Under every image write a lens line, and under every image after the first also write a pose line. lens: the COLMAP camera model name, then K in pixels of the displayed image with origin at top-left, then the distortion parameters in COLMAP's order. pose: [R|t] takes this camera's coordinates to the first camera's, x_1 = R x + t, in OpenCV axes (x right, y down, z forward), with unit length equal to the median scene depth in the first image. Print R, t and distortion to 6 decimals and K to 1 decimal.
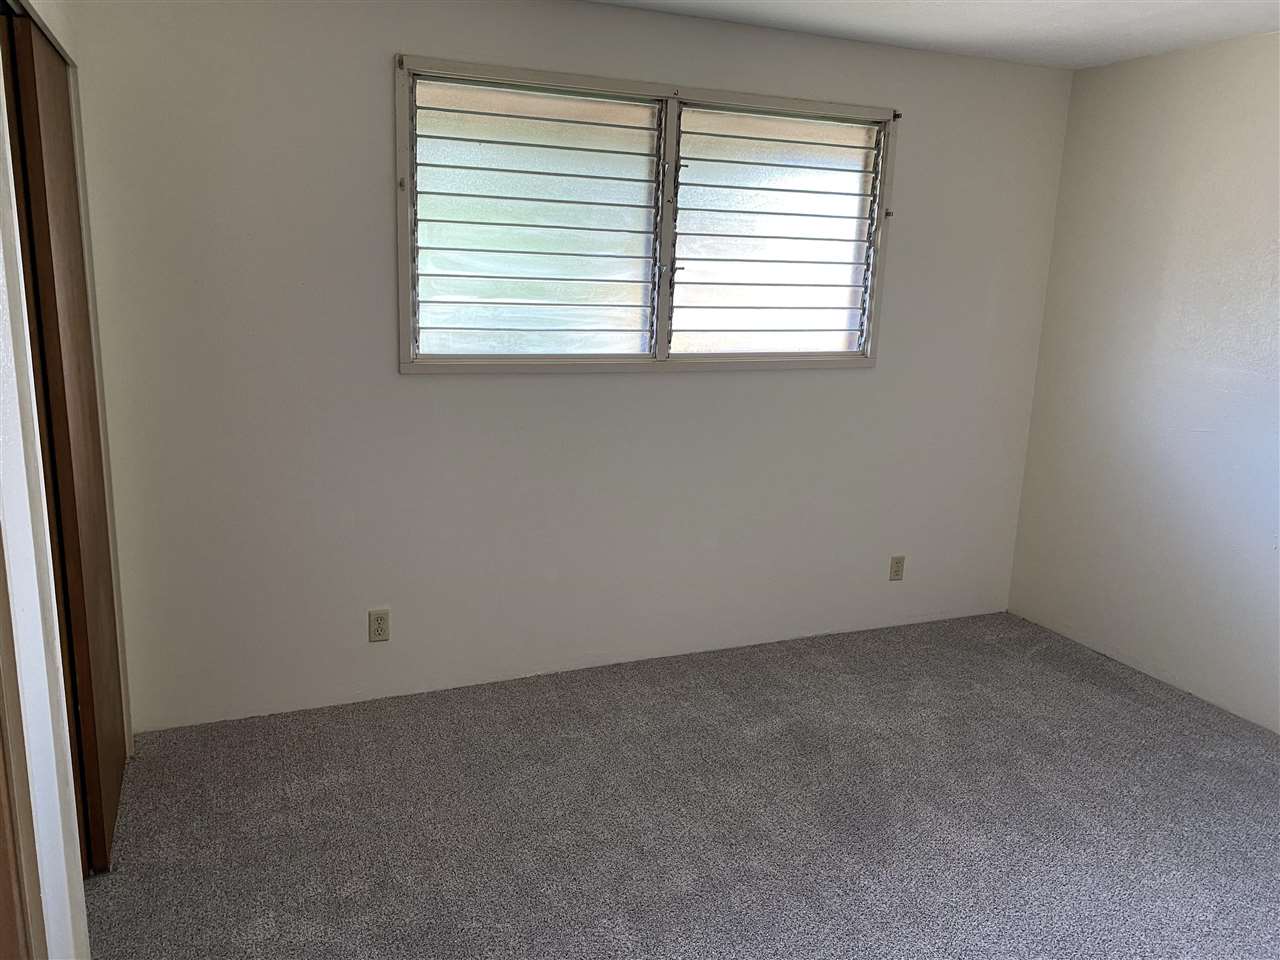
lens RADIAL K [[984.7, 0, 640.0], [0, 984.7, 480.0], [0, 0, 1]] dist [0.138001, -0.324135]
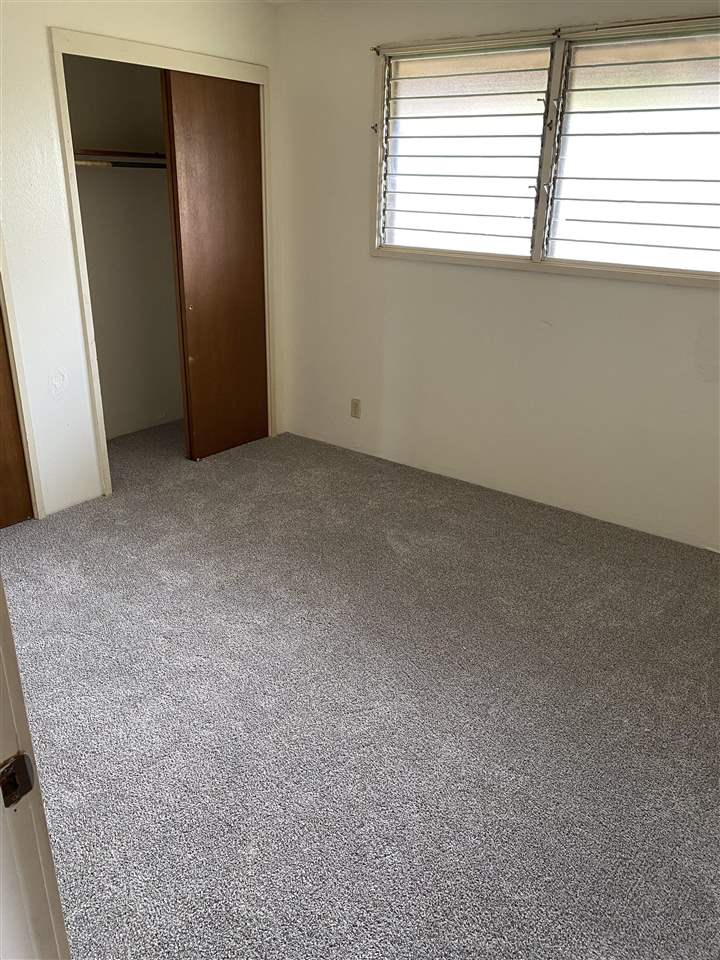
lens RADIAL K [[738.2, 0, 360.0], [0, 738.2, 480.0], [0, 0, 1]] dist [-0.000277, 0.001365]
pose [[0.487026, 0.312652, -0.815509, 0.811676], [-0.193631, 0.949147, 0.248250, -0.051574], [0.851653, 0.037004, 0.522798, 0.347418]]
